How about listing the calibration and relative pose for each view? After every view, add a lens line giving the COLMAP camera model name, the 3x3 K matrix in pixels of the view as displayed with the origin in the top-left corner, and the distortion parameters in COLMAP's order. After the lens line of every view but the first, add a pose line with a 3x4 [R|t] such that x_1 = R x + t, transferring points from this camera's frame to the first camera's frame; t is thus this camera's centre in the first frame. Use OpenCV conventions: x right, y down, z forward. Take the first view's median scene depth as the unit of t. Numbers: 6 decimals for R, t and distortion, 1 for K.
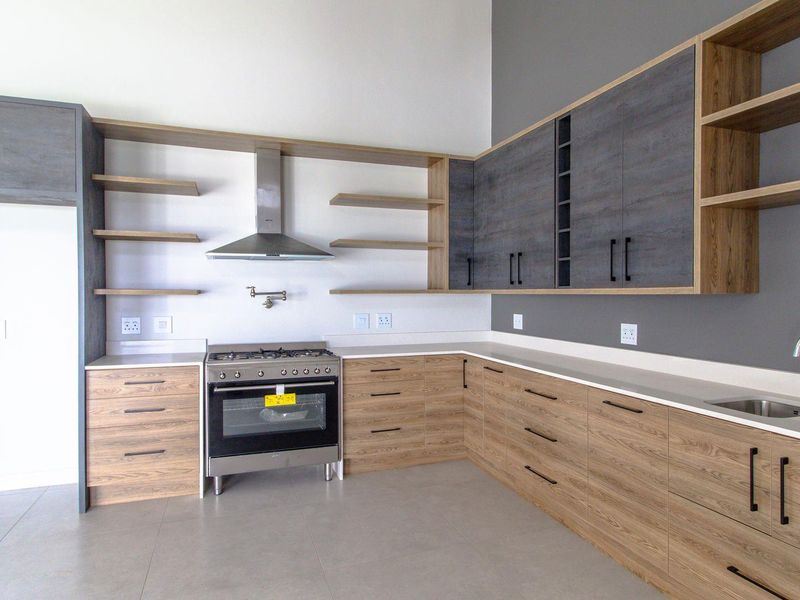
lens RADIAL K [[501.4, 0, 401.2], [0, 501.4, 299.8], [0, 0, 1]] dist [0.002670, 0.003051]
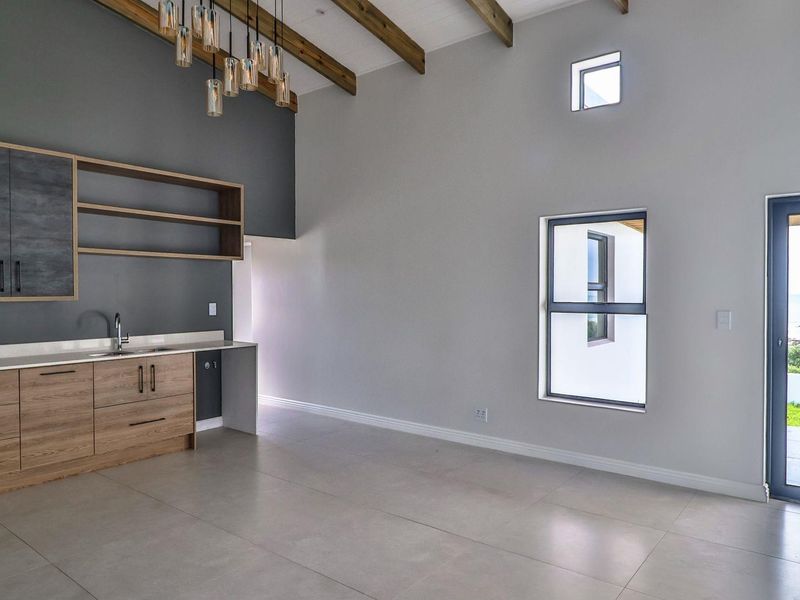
lens RADIAL K [[552.9, 0, 401.9], [0, 552.9, 302.8], [0, 0, 1]] dist [-0.007533, -0.007469]
pose [[-0.535264, -0.014056, 0.844568, -1.162457], [0.014669, 0.999556, 0.025932, -0.025429], [-0.844558, 0.026269, -0.534820, 0.742350]]
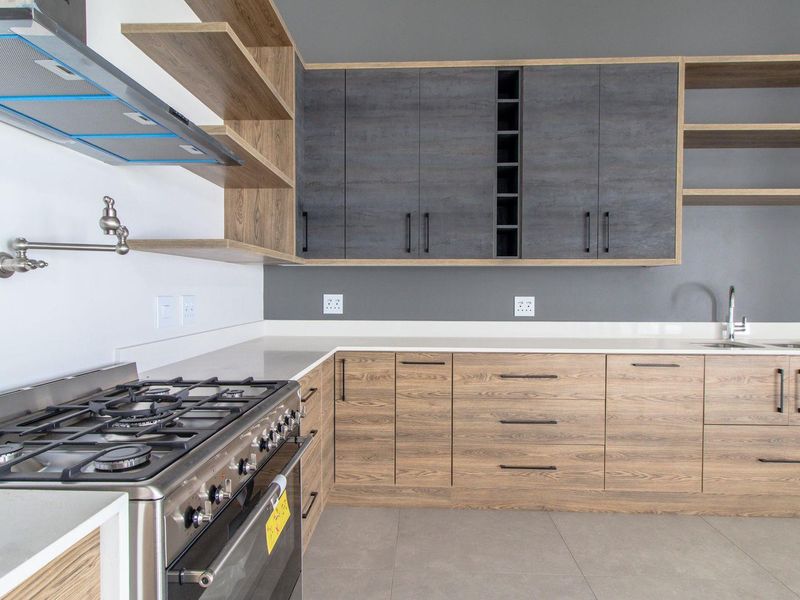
lens RADIAL K [[501.4, 0, 397.3], [0, 501.4, 299.7], [0, 0, 1]] dist [0.002670, 0.003051]
pose [[0.375071, -0.017046, 0.926839, -0.579127], [0.009947, 0.999847, 0.014364, 0.035512], [-0.926943, 0.003831, 0.375183, 0.819071]]
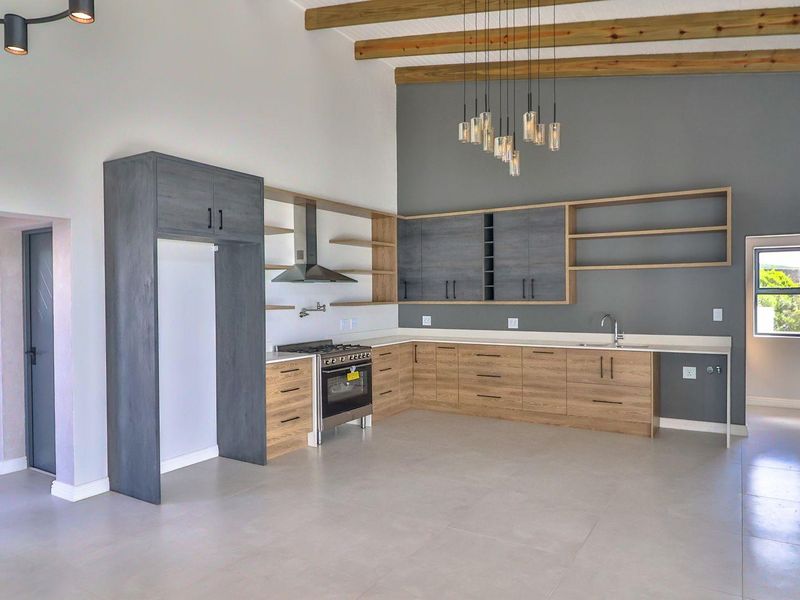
lens RADIAL K [[552.9, 0, 400.6], [0, 552.9, 299.6], [0, 0, 1]] dist [-0.007533, -0.007469]
pose [[0.776130, -0.013335, 0.630432, -1.256930], [0.017109, 0.999854, 0.000085, -0.034133], [-0.630341, 0.010720, 0.776245, -0.434288]]
